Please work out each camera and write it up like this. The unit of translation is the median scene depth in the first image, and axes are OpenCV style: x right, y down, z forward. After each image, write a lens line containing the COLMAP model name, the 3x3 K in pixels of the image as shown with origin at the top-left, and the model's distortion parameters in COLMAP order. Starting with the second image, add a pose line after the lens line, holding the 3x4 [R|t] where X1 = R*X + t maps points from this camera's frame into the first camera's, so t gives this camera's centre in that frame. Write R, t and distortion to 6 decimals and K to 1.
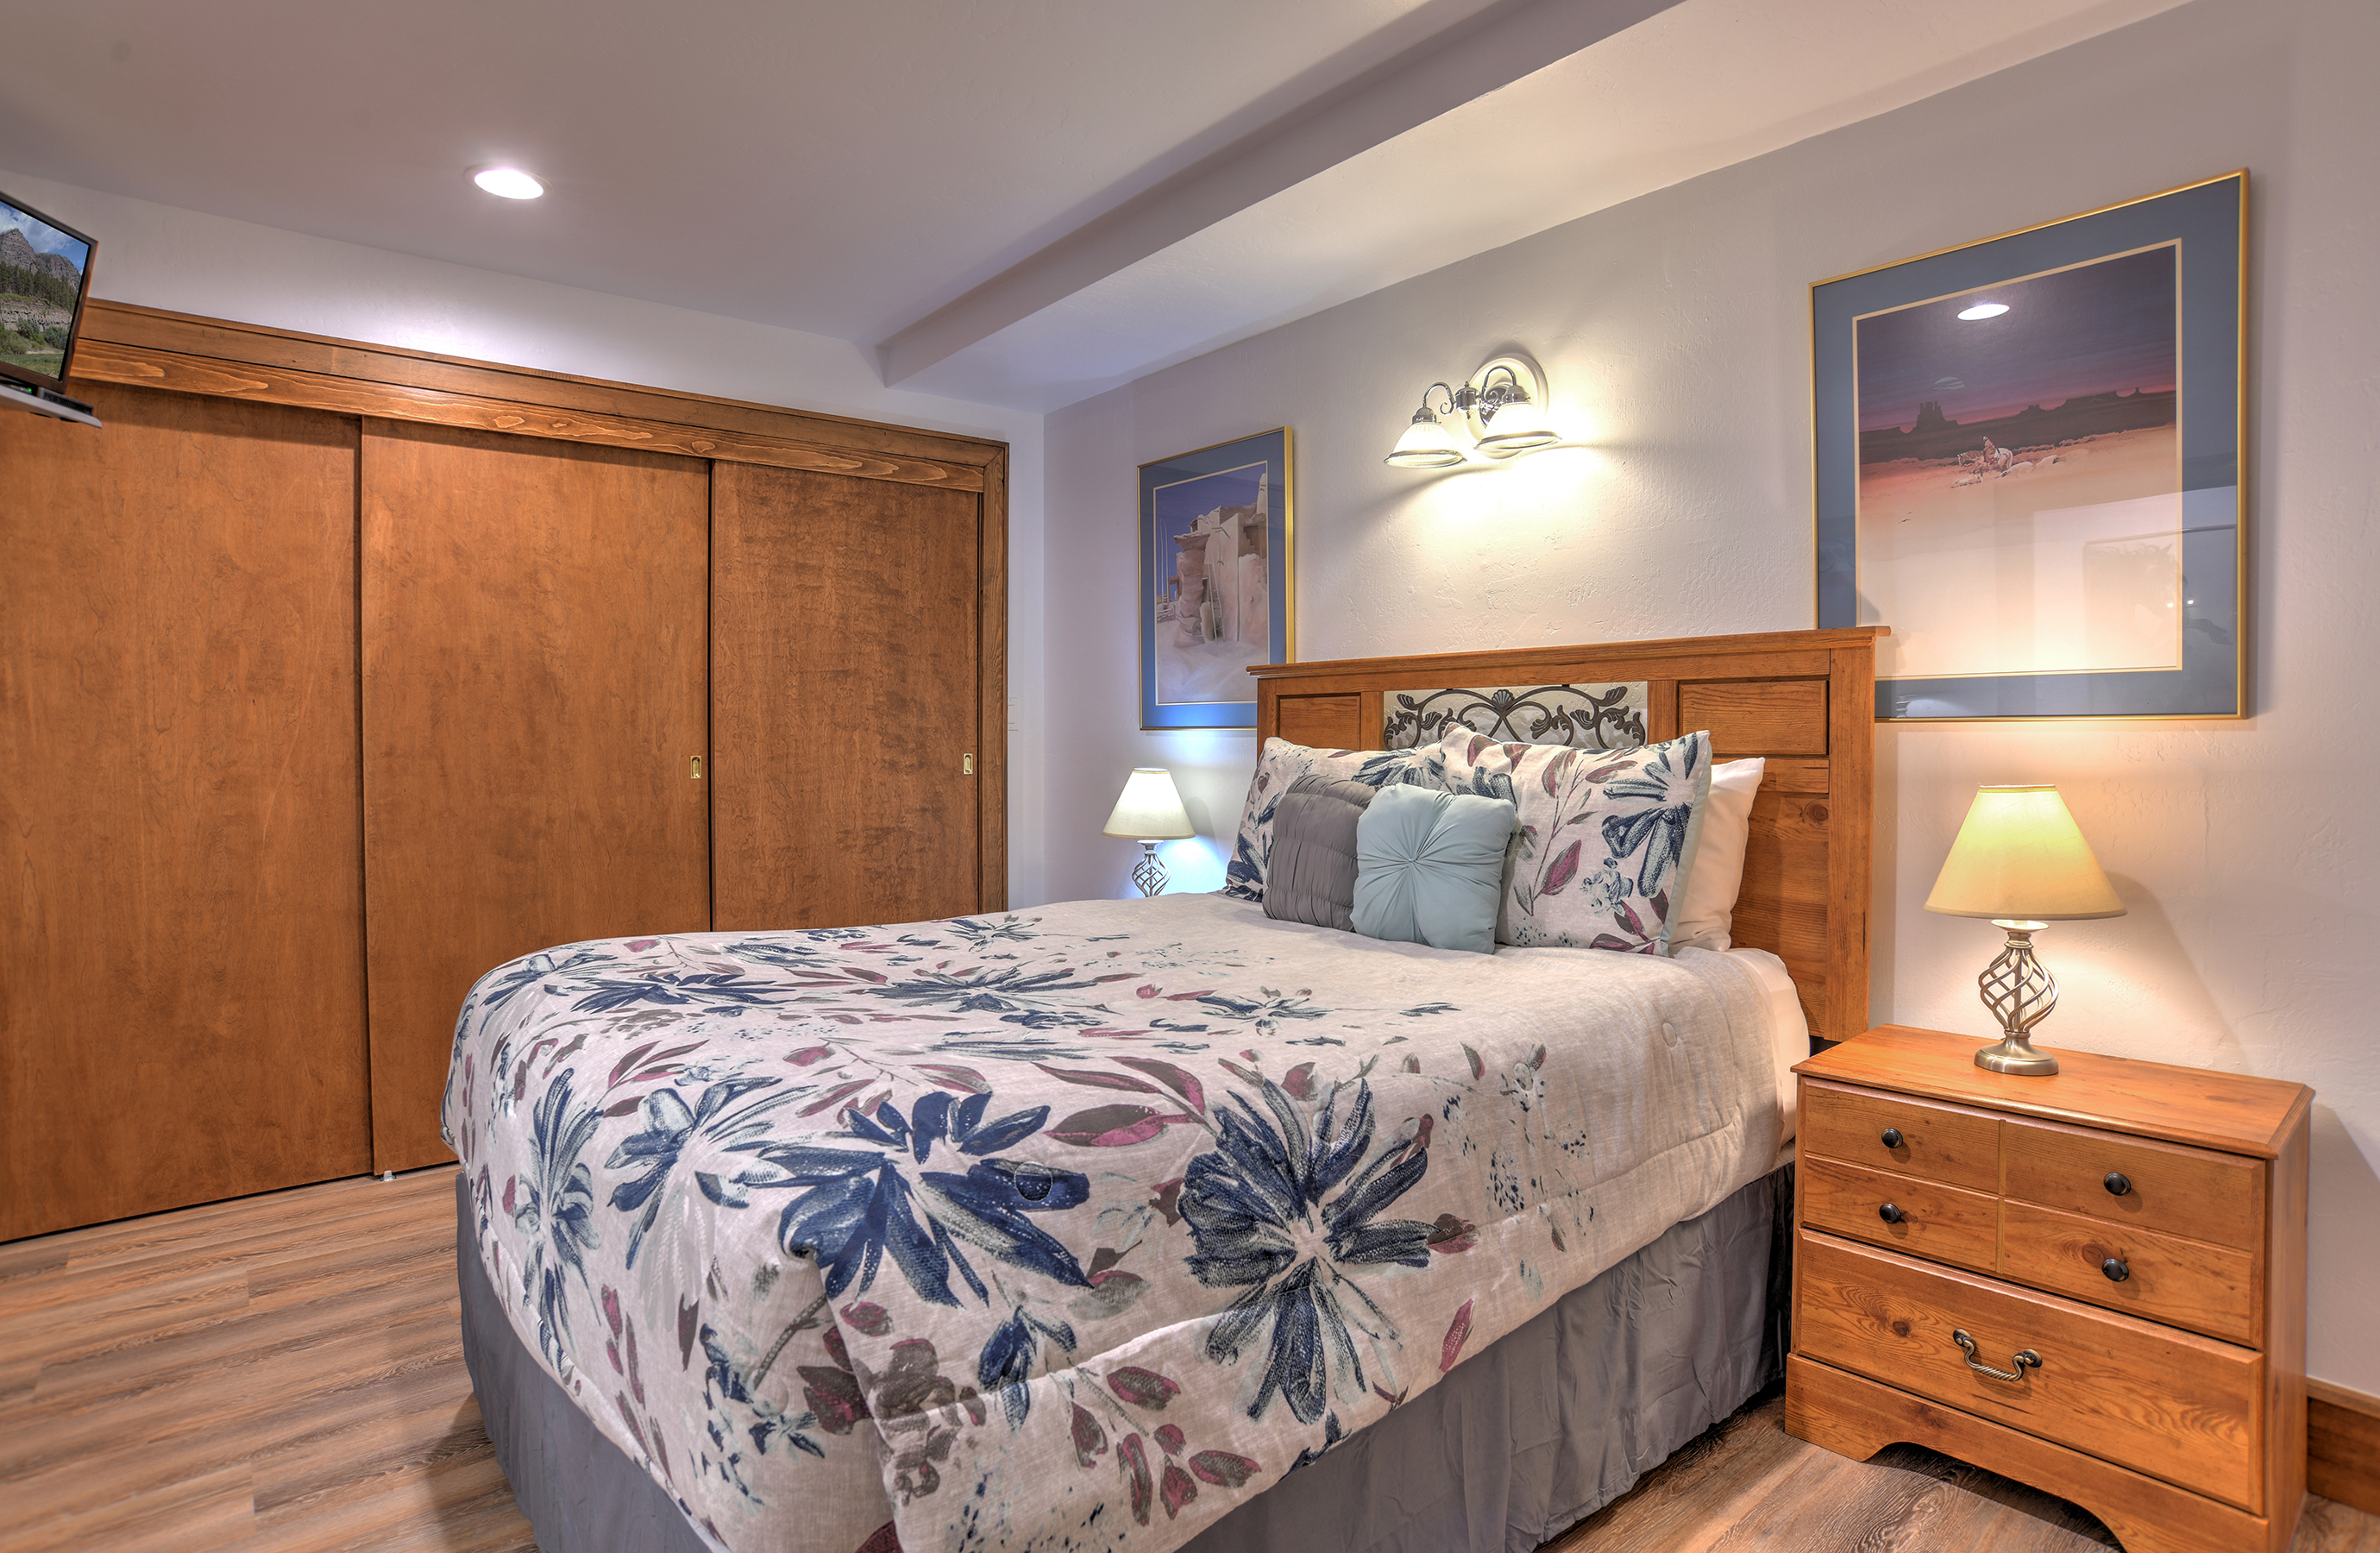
lens RADIAL K [[1251.1, 0, 1167.9], [0, 1251.1, 743.3], [0, 0, 1]] dist [-0.088848, 0.037628]
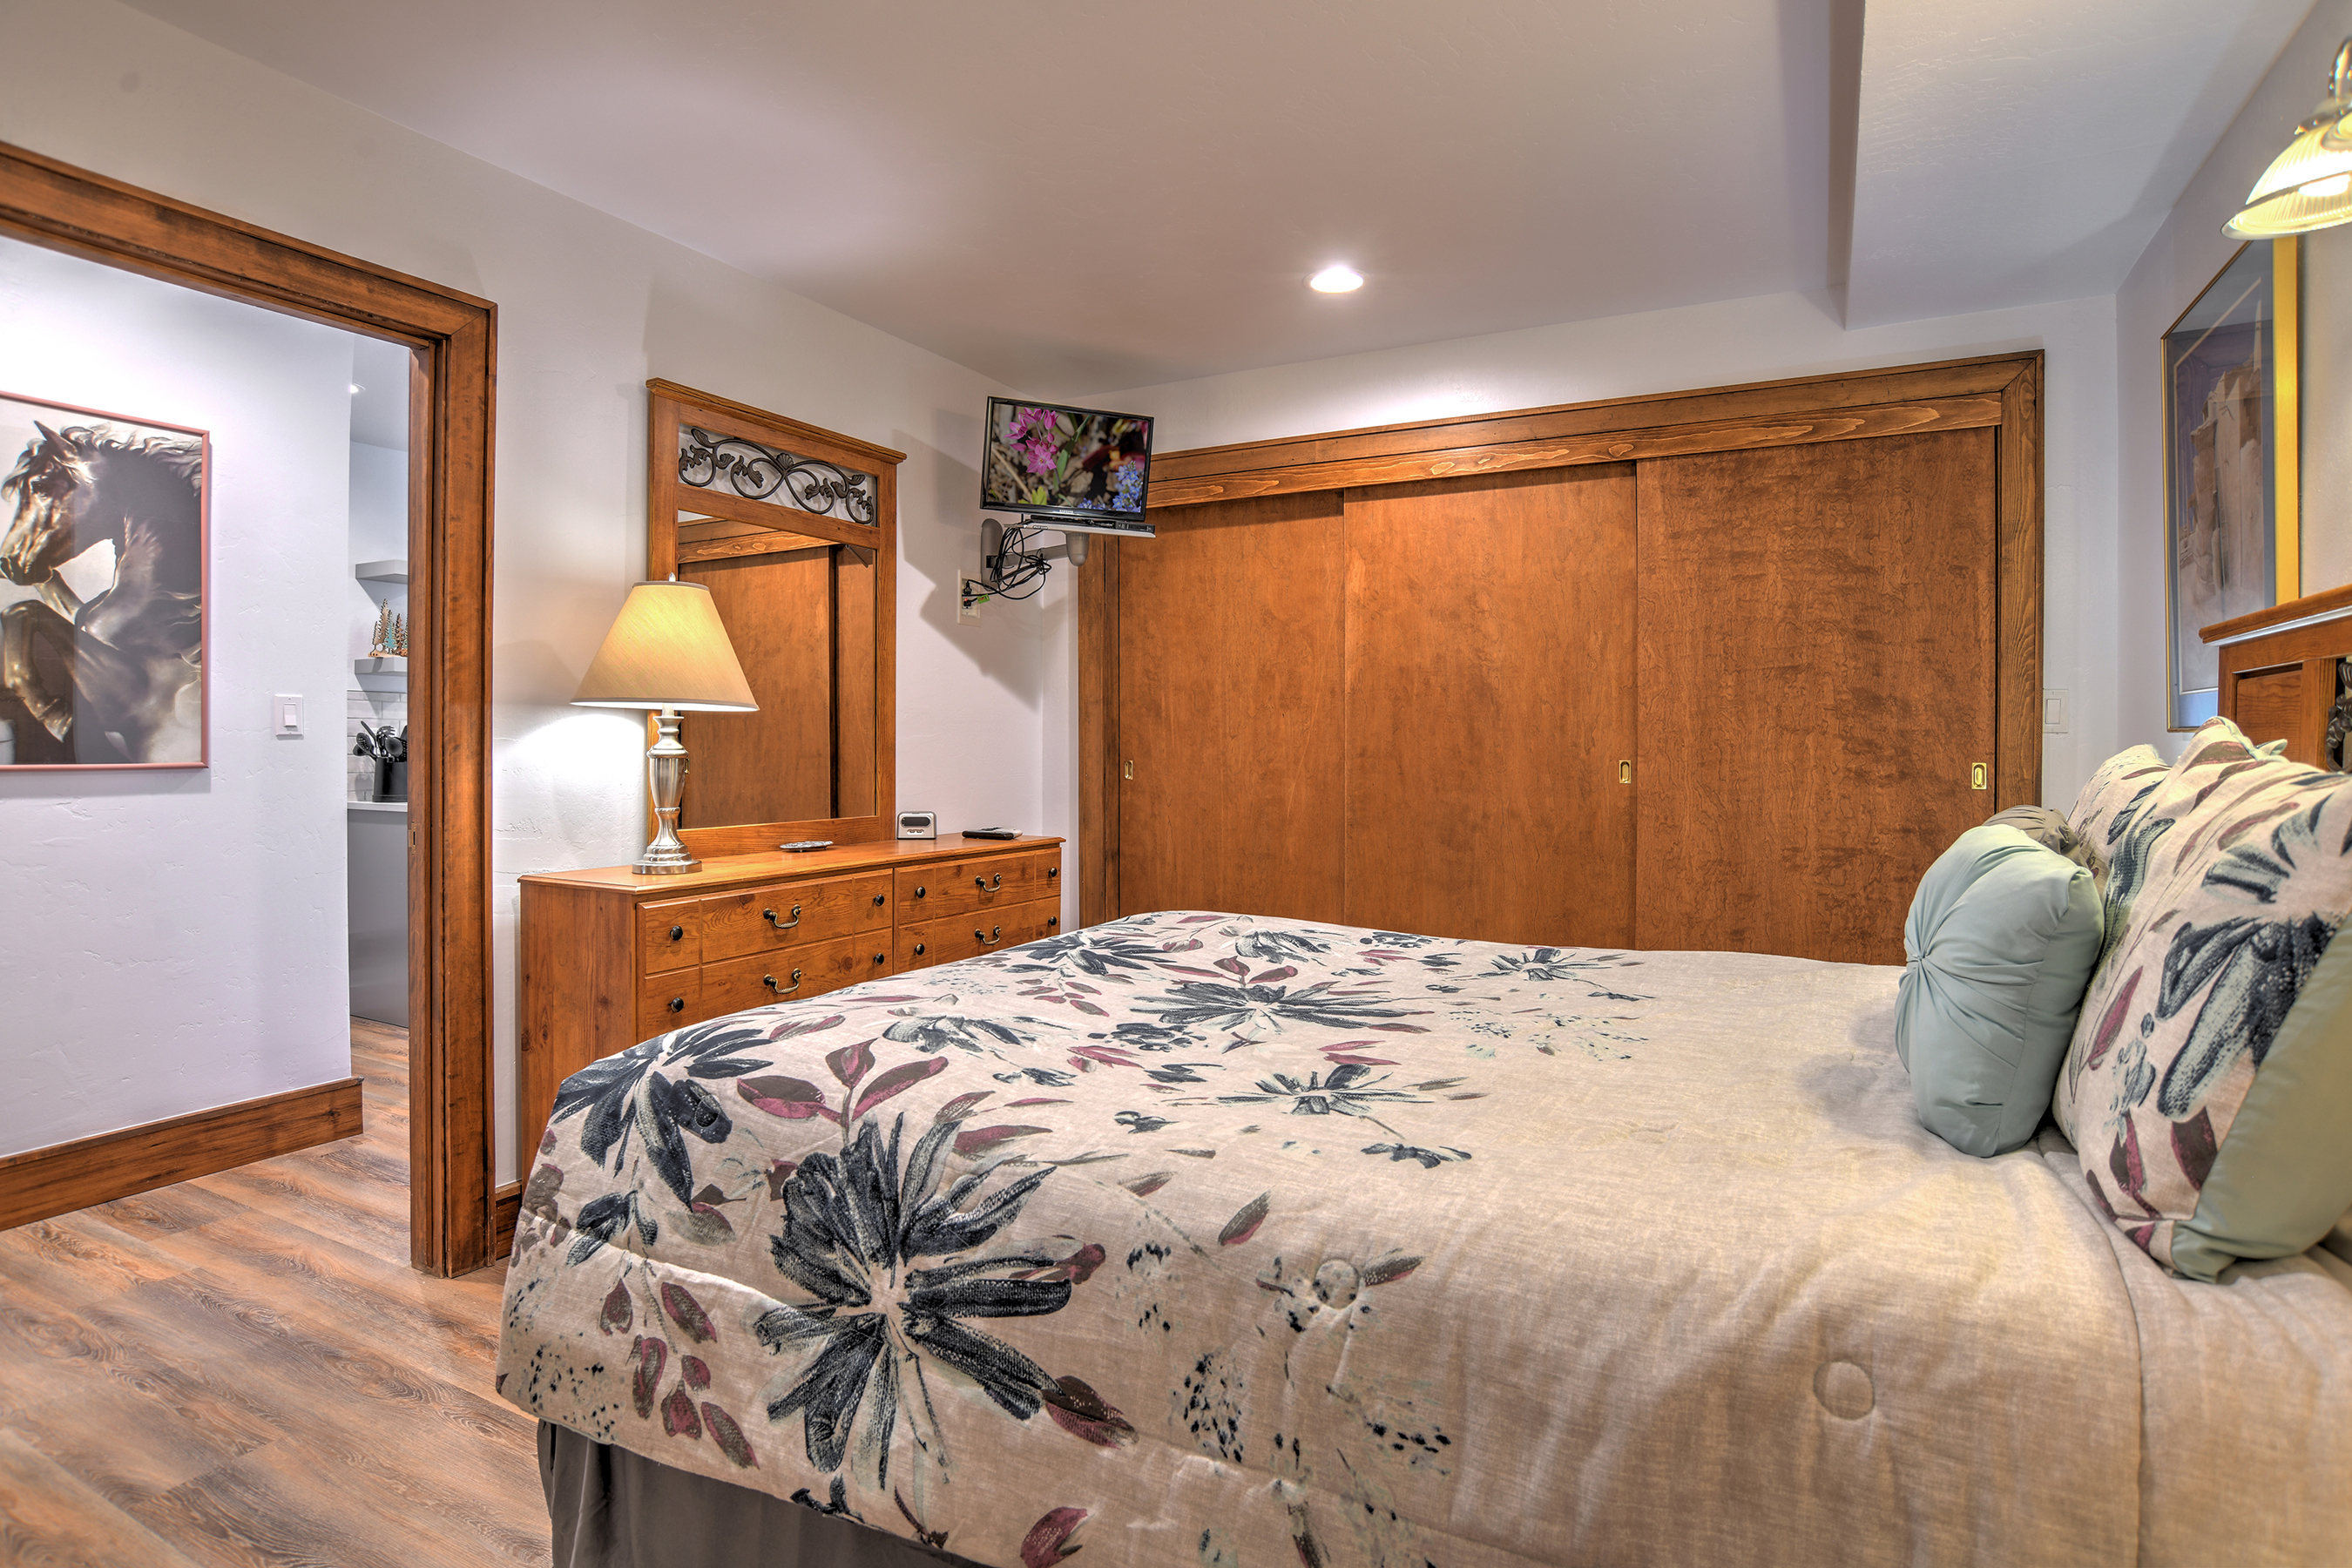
lens RADIAL K [[1188.0, 0, 1180.5], [0, 1188.0, 741.2], [0, 0, 1]] dist [-0.094527, 0.043628]
pose [[0.404158, 0.000724, -0.914689, 0.389021], [-0.003999, 0.999992, -0.000975, -0.003432], [0.914680, 0.004052, 0.404158, 0.333096]]
